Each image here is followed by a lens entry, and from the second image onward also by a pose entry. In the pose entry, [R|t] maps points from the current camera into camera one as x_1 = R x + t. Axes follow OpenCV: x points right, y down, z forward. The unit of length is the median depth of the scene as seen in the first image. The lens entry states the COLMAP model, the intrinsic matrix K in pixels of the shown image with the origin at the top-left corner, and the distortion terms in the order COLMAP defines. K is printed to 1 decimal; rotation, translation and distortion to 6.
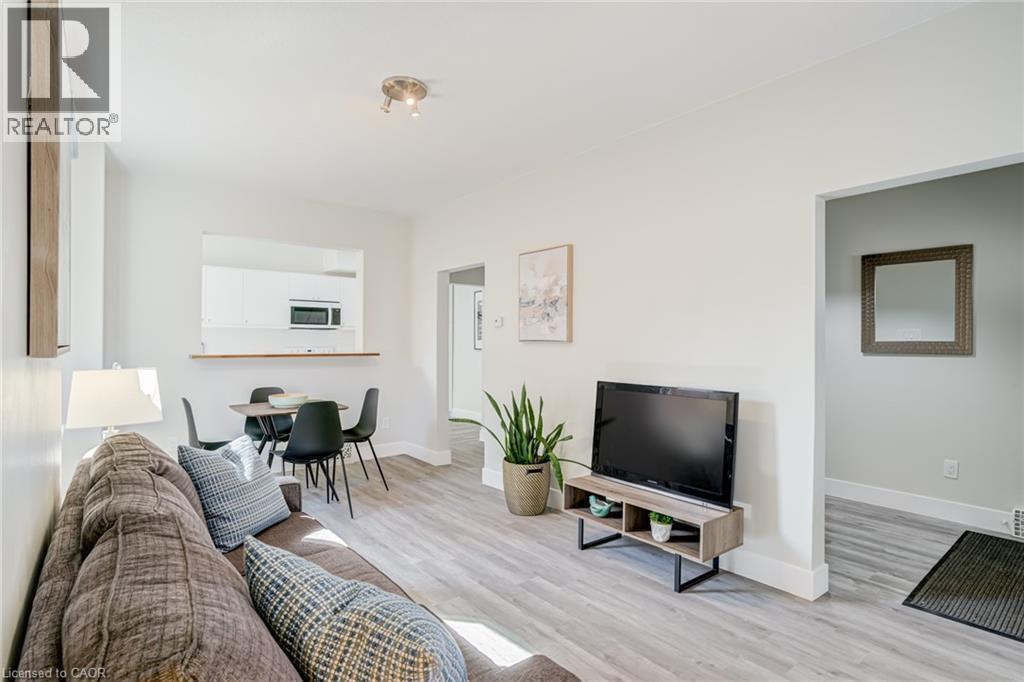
lens RADIAL K [[505.5, 0, 506.7], [0, 505.5, 340.9], [0, 0, 1]] dist [-0.047744, 0.022675]
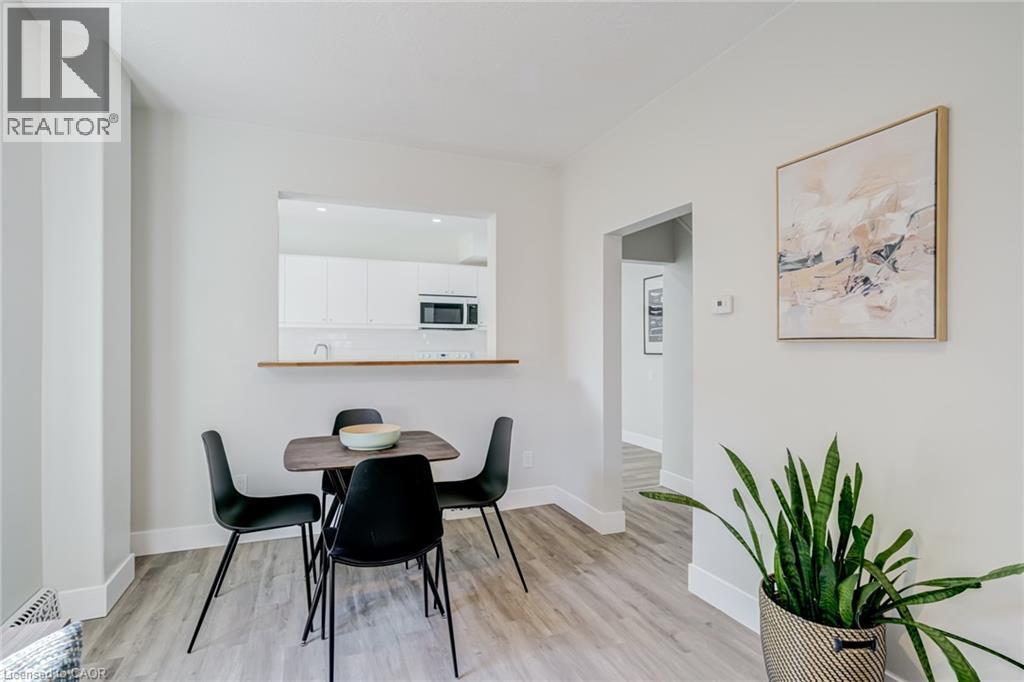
lens RADIAL K [[505.5, 0, 506.7], [0, 505.5, 340.9], [0, 0, 1]] dist [-0.047744, 0.022675]
pose [[0.957043, -0.005606, -0.289893, -0.081422], [0.003611, 0.999966, -0.007416, 0.003740], [0.289925, 0.006051, 0.957030, 0.402260]]
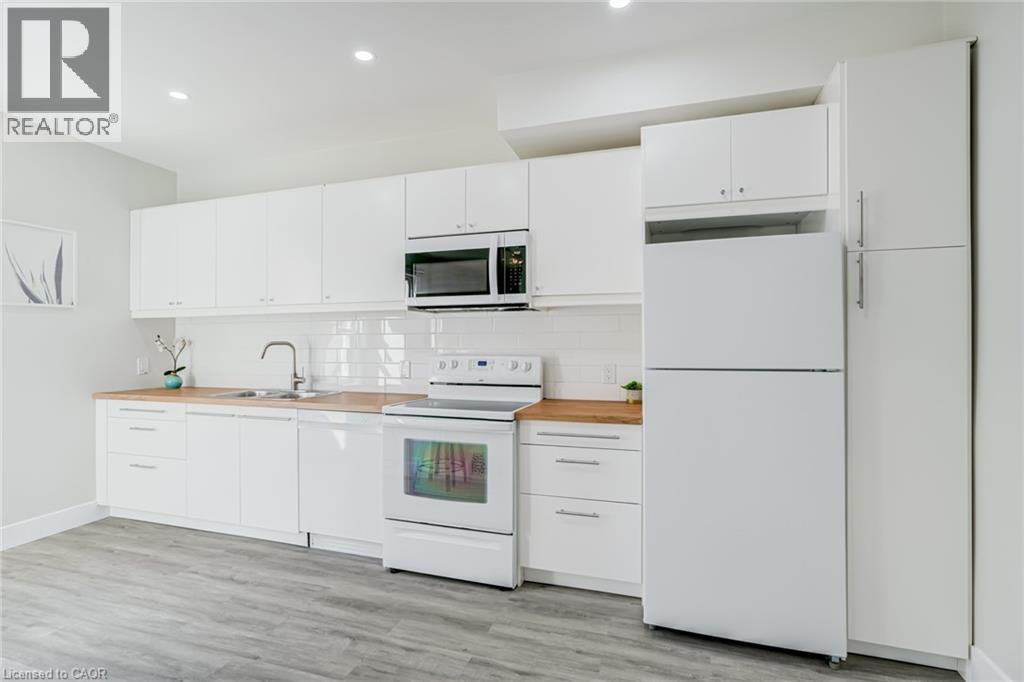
lens RADIAL K [[505.5, 0, 506.7], [0, 505.5, 340.9], [0, 0, 1]] dist [-0.047744, 0.022675]
pose [[0.561641, -0.002102, -0.827378, -0.091759], [0.003952, 0.999992, 0.000143, 0.001340], [0.827371, -0.003350, 0.561645, 1.456331]]
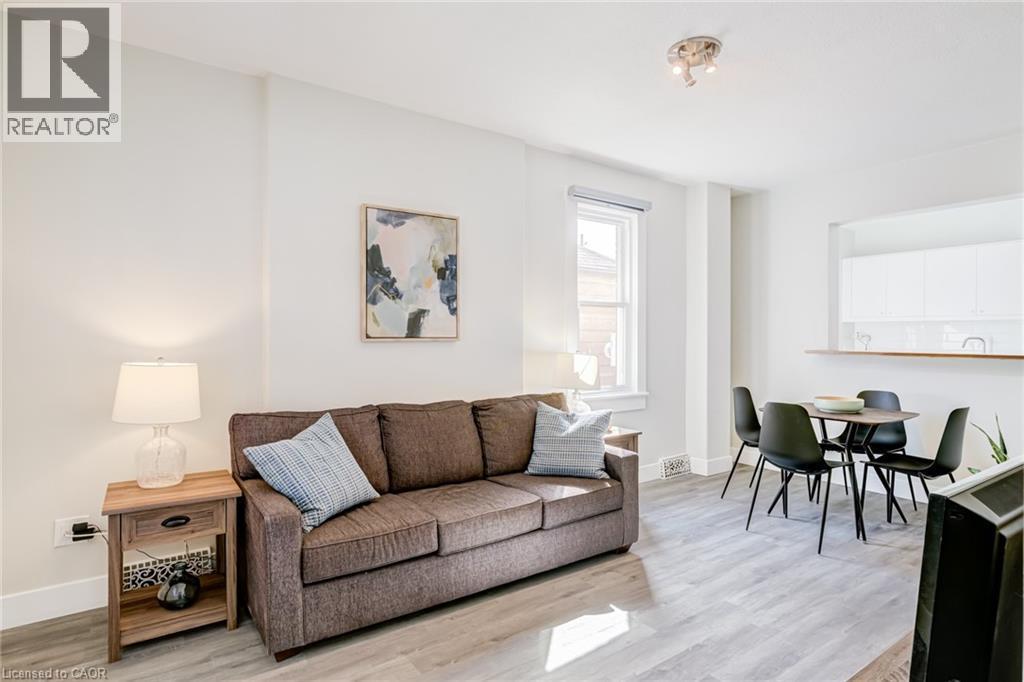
lens RADIAL K [[542.0, 0, 512.5], [0, 542.0, 330.7], [0, 0, 1]] dist [-0.065619, 0.029759]
pose [[-0.063041, -0.006764, -0.997988, 0.471127], [-0.002621, 0.999975, -0.006612, -0.002512], [0.998007, 0.002199, -0.063057, 0.448133]]
